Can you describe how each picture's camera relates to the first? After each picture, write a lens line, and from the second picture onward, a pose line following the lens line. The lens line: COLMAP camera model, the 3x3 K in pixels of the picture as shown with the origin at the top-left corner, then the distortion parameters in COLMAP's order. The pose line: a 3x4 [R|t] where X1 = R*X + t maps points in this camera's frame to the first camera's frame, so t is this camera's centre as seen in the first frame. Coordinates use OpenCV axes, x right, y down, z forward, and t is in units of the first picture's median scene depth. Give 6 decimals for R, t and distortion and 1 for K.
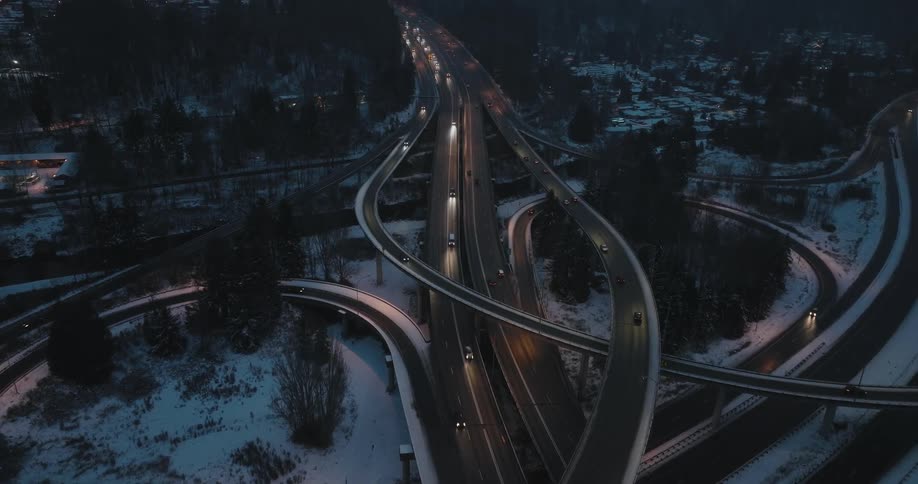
lens RADIAL K [[658.6, 0, 463.4], [0, 658.6, 241.3], [0, 0, 1]] dist [0.021700, -0.000771]
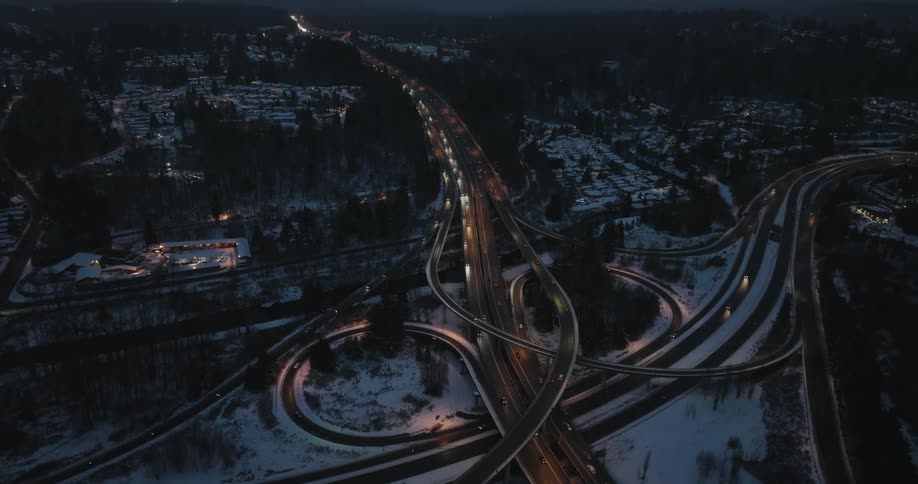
lens RADIAL K [[658.6, 0, 463.4], [0, 658.6, 241.3], [0, 0, 1]] dist [0.021700, -0.000771]
pose [[0.999769, -0.004137, 0.021100, -0.099721], [0.004615, 0.999732, -0.022671, -0.114956], [-0.021000, 0.022763, 0.999520, -0.826313]]
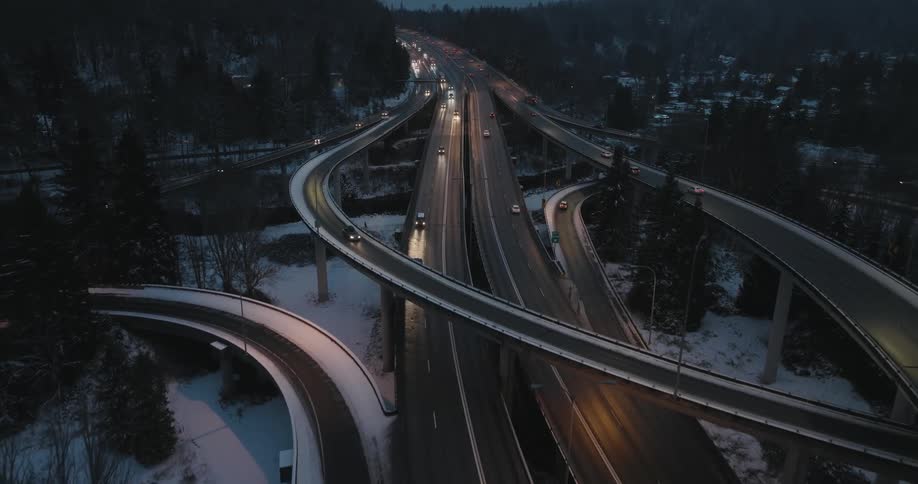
lens RADIAL K [[658.6, 0, 463.4], [0, 658.6, 241.3], [0, 0, 1]] dist [0.021700, -0.000771]
pose [[0.999967, -0.003956, -0.007071, -0.002642], [0.003418, 0.997214, -0.074520, 0.050486], [0.007346, 0.074493, 0.997194, 0.386914]]
